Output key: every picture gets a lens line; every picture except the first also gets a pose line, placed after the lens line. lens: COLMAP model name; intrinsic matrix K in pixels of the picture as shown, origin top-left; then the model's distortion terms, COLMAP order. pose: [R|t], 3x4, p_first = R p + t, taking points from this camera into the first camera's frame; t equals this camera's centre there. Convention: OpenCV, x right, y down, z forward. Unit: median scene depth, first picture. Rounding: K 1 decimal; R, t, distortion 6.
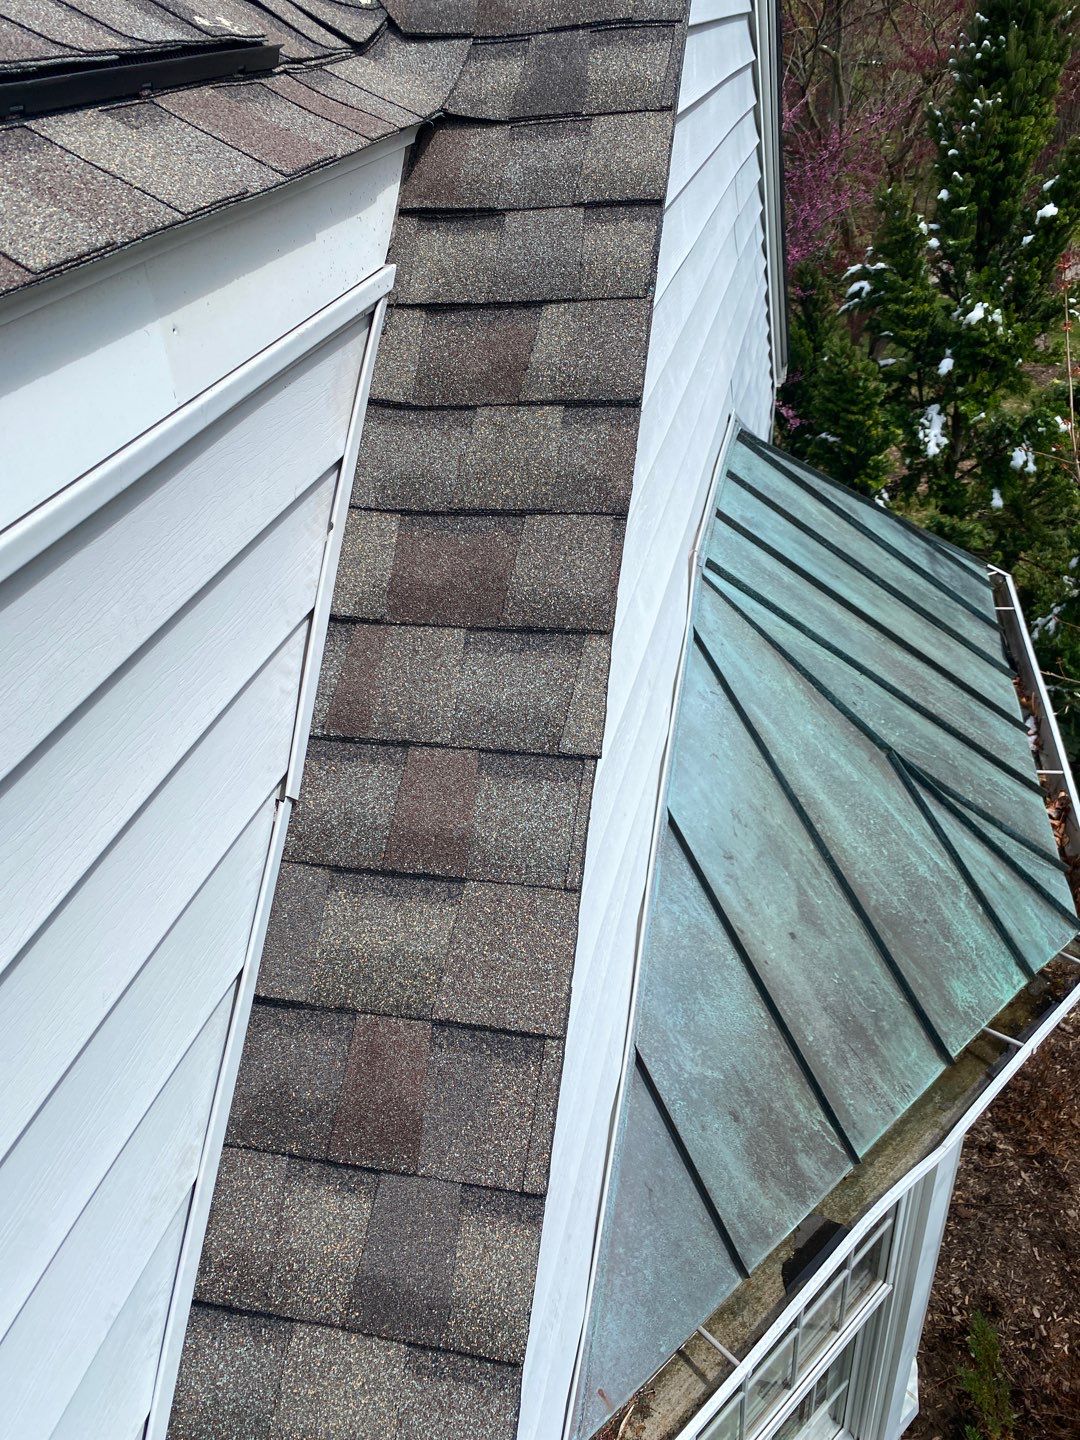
lens RADIAL K [[1066.4, 0, 540.0], [0, 1066.4, 720.0], [0, 0, 1]] dist [0.039066, -0.044166]
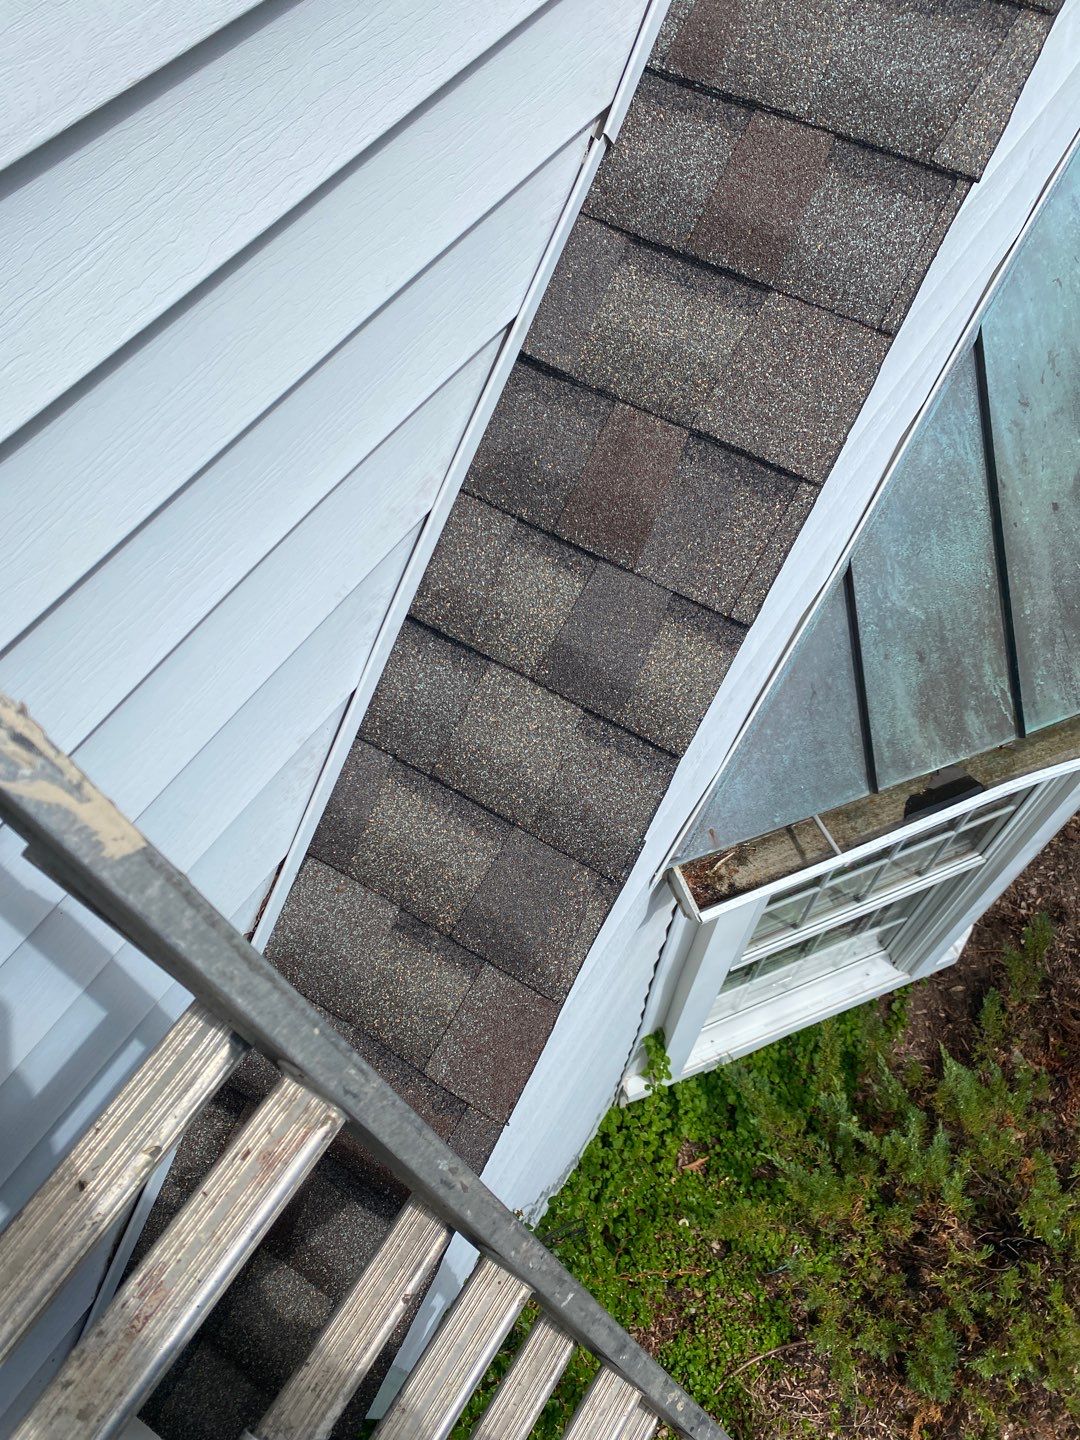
lens RADIAL K [[1066.4, 0, 540.0], [0, 1066.4, 720.0], [0, 0, 1]] dist [0.039066, -0.044166]
pose [[0.941819, 0.317237, -0.111072, -0.037231], [-0.237909, 0.862613, 0.446427, 0.104154], [0.237435, -0.394029, 0.887900, 0.022843]]
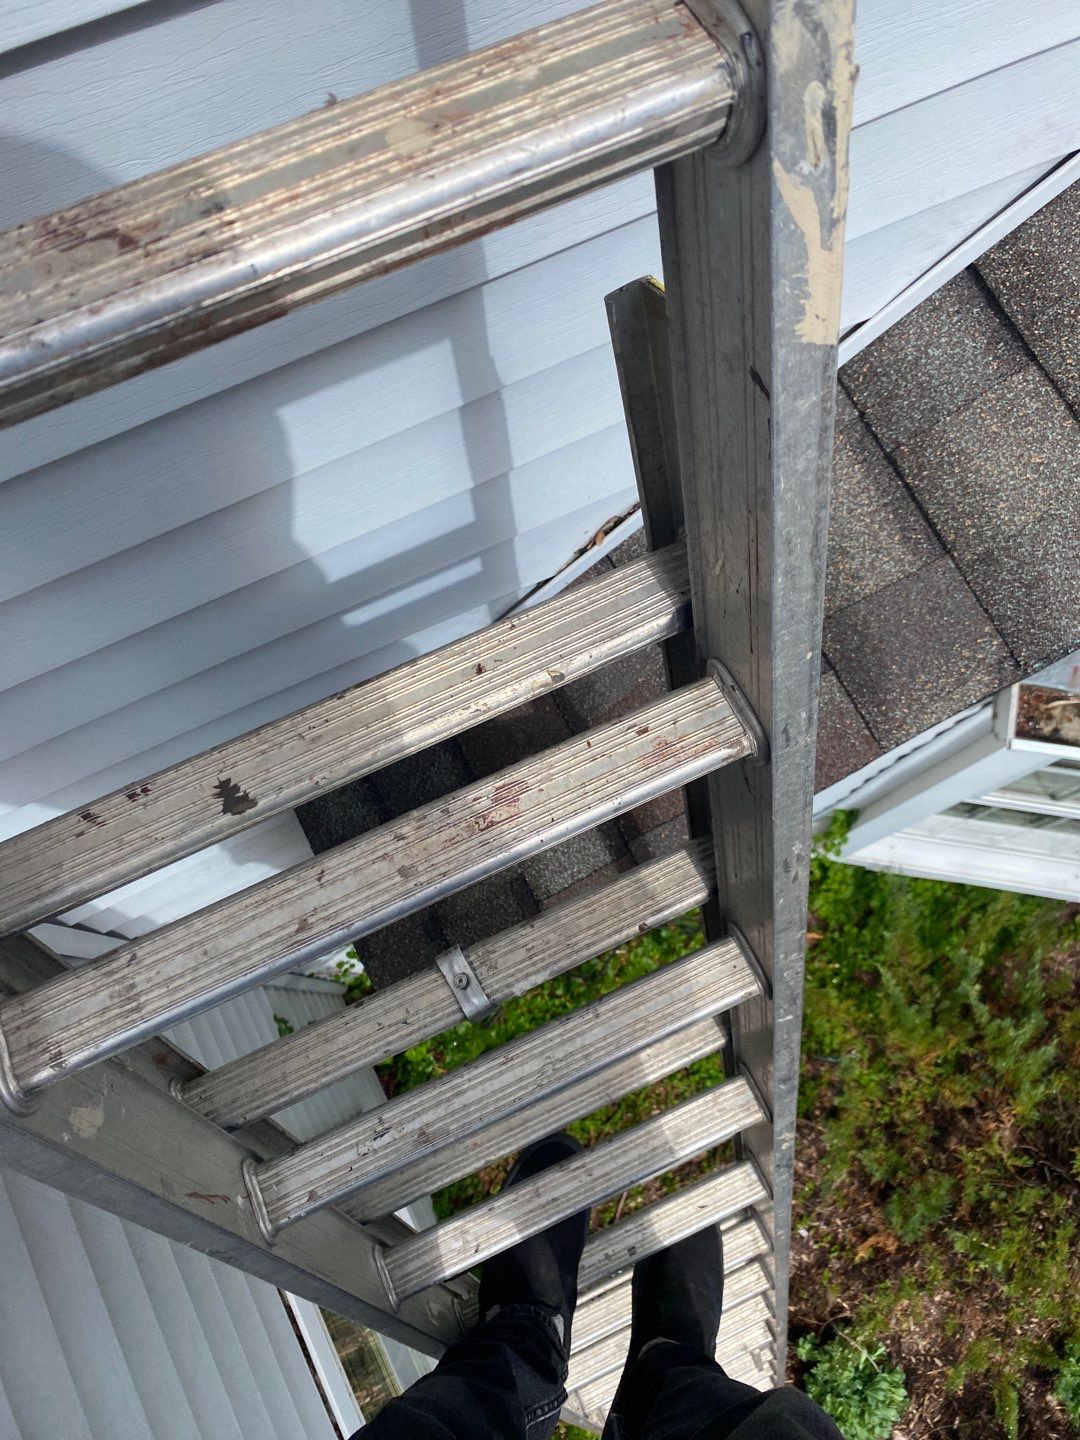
lens RADIAL K [[1095.0, 0, 562.5], [0, 1095.0, 683.6], [0, 0, 1]] dist [0.044212, -0.090217]
pose [[0.628018, 0.764411, -0.145839, -0.123465], [-0.468802, 0.521211, 0.713137, 0.207927], [0.621142, -0.379494, 0.685687, 0.025774]]
